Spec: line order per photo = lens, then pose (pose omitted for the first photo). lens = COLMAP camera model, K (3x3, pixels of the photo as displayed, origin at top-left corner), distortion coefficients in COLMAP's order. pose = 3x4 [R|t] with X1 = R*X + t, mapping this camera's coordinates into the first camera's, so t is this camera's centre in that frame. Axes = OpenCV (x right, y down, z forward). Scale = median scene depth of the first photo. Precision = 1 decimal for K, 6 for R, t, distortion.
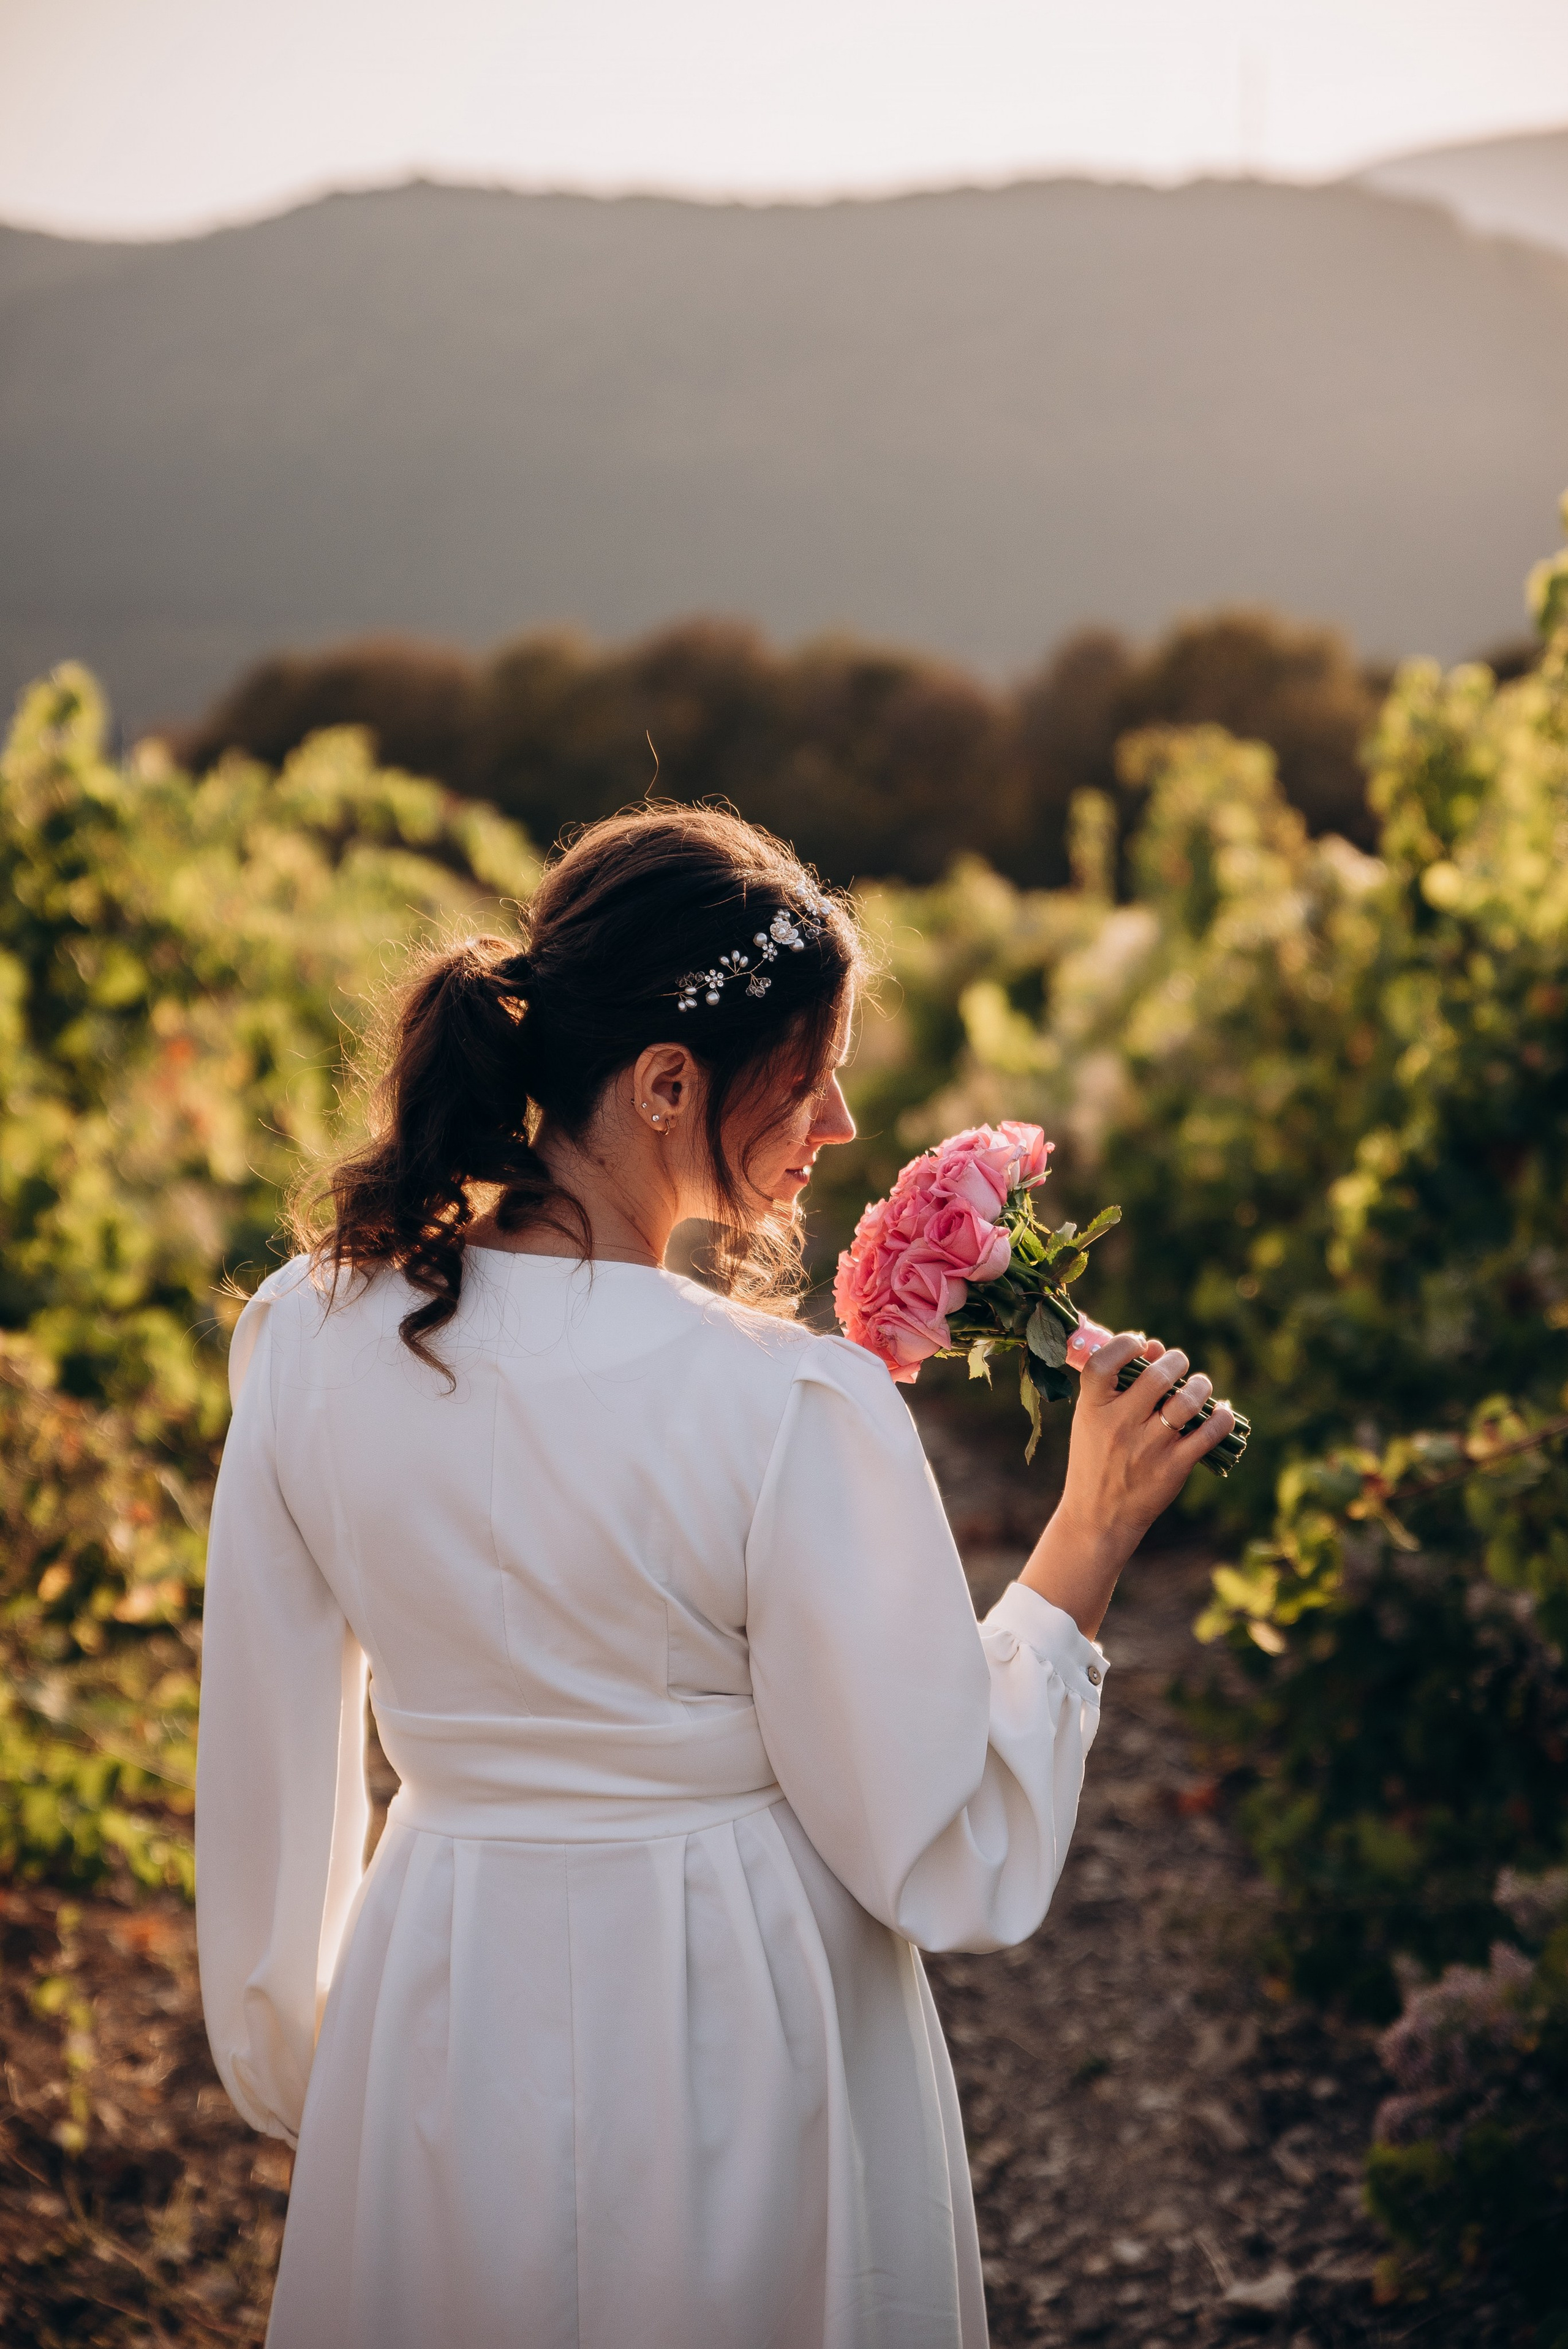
lens RADIAL K [[2369.7, 0, 784.0], [0, 2369.7, 1174.5], [0, 0, 1]] dist [-0.396692, 1.208723]
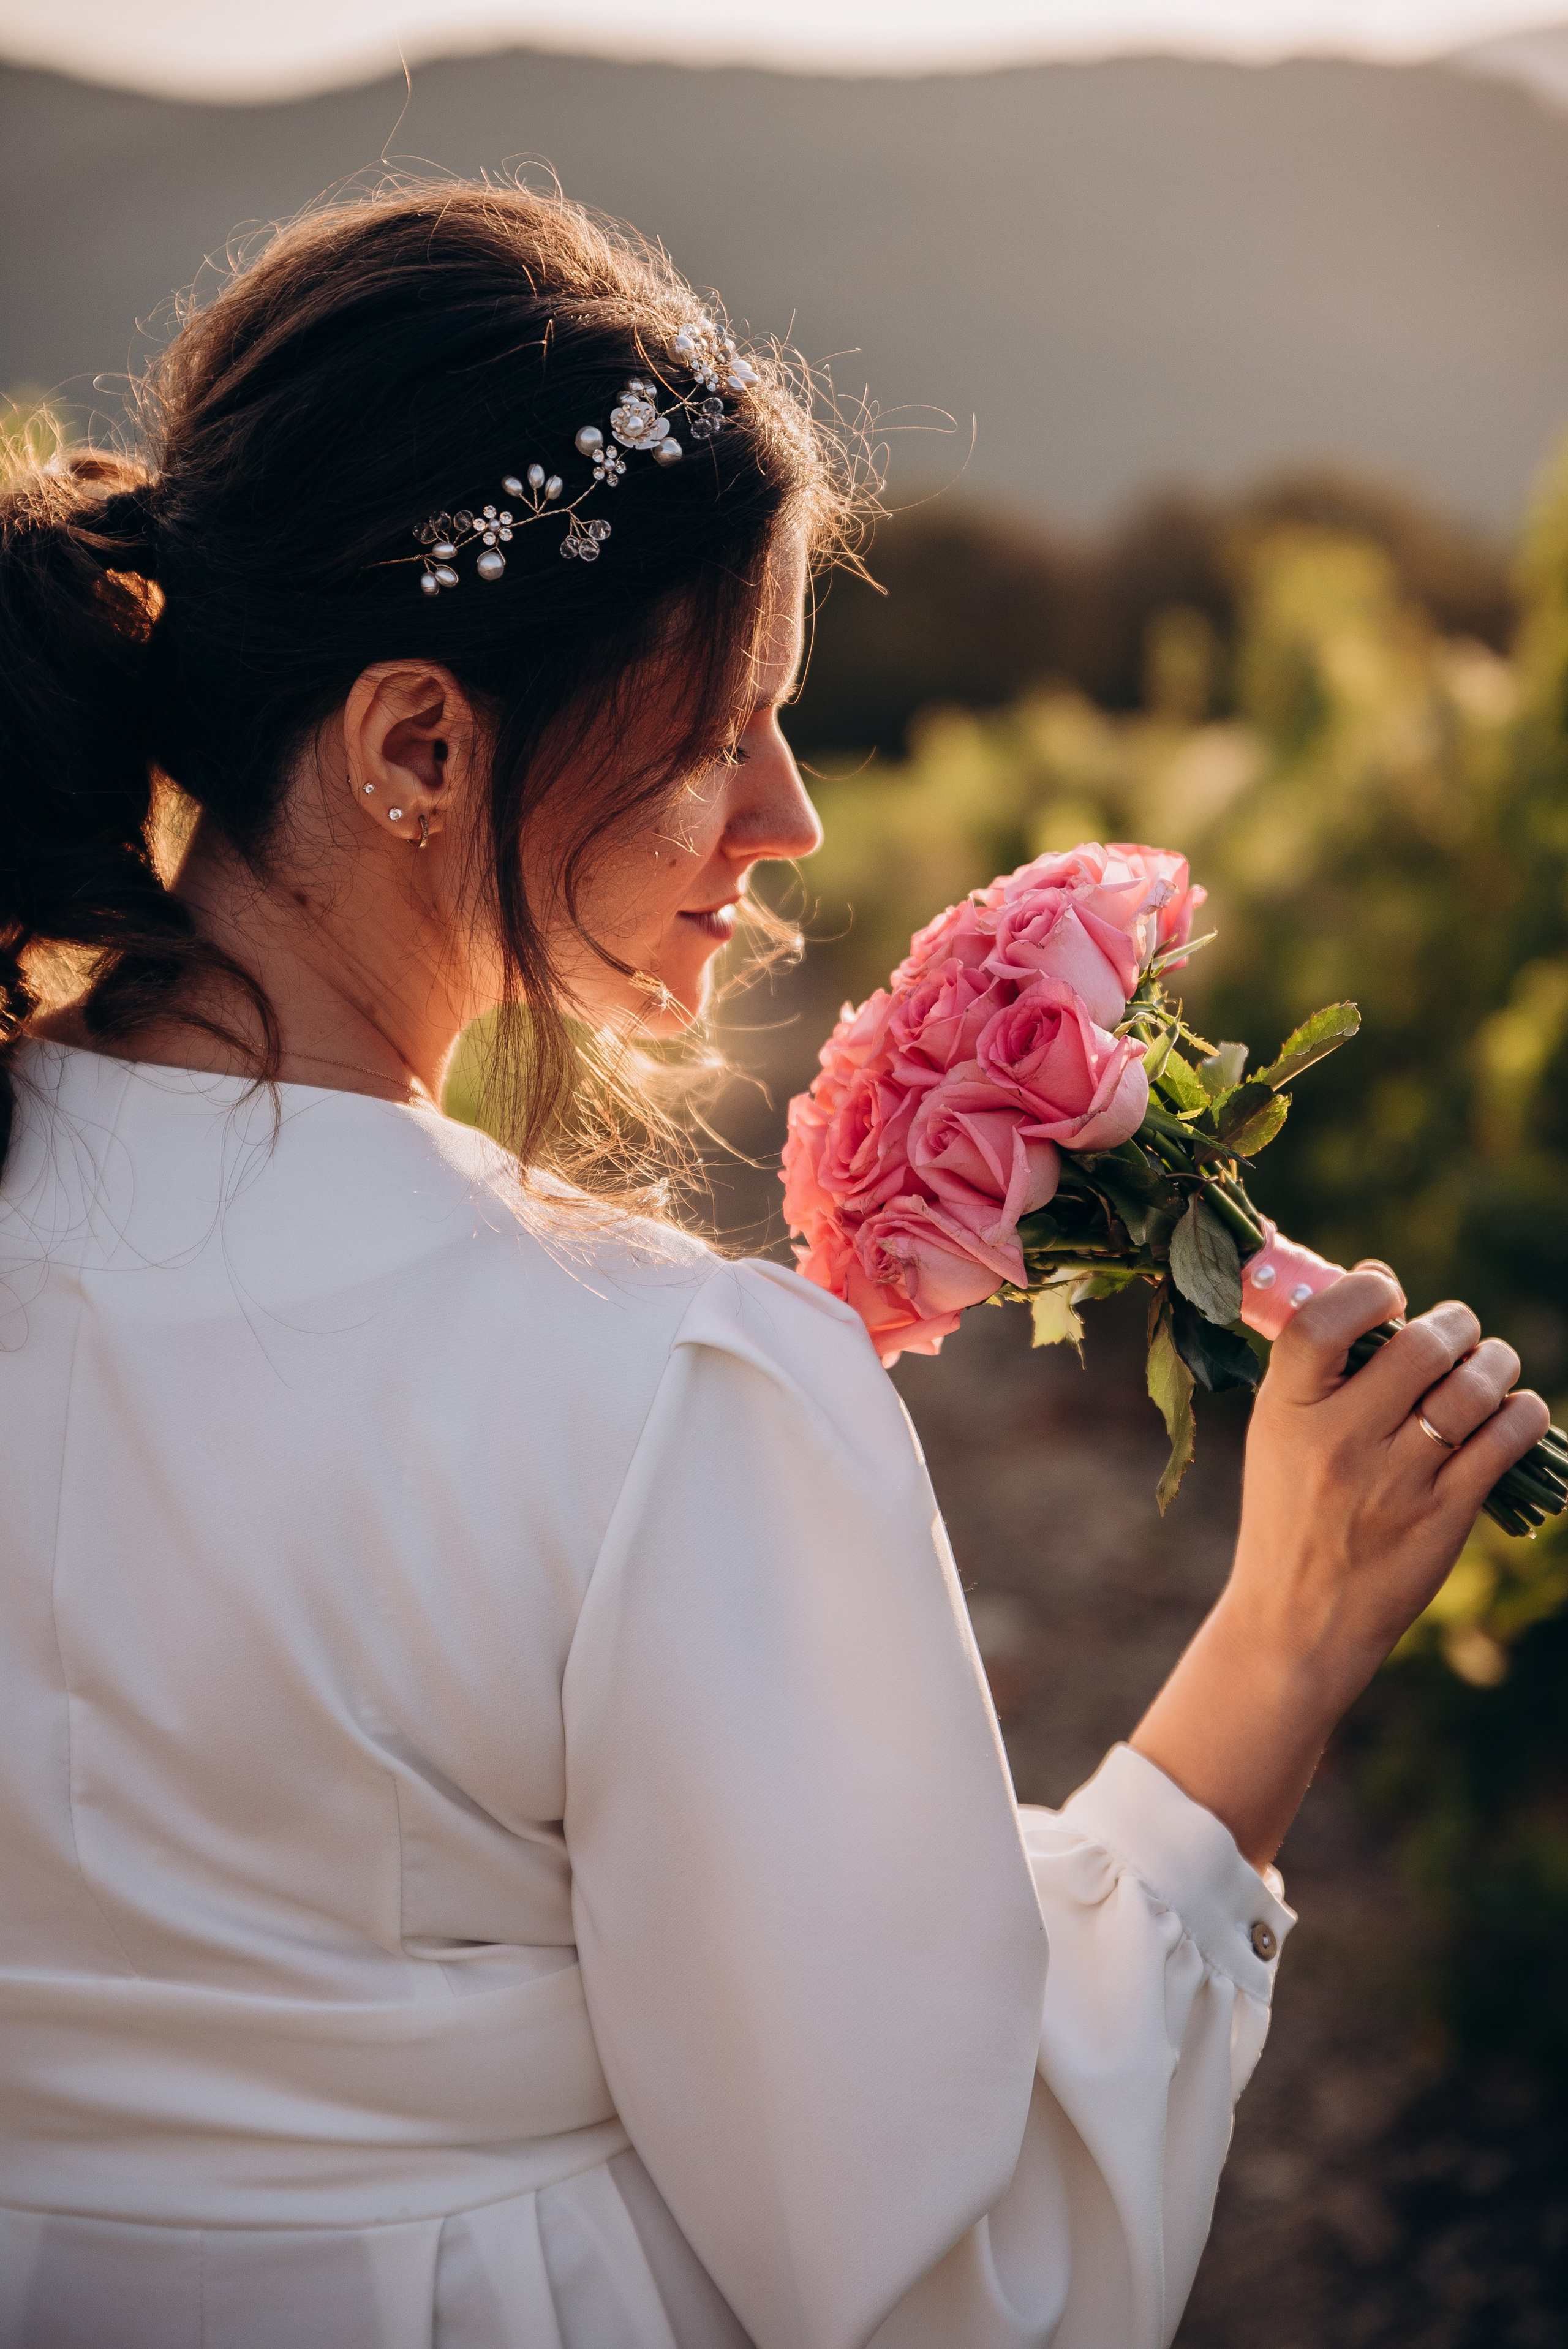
lens RADIAL K [[2369.7, 0, 784.0], [0, 2369.7, 1174.5], [0, 0, 1]] dist [-0.396692, 1.208723]
pose [[0.988047, 0.031619, -0.150875, 0.102326], [-0.016414, 0.994753, 0.100980, 0.000692], [0.153276, -0.097297, 0.983382, 0.521584]]
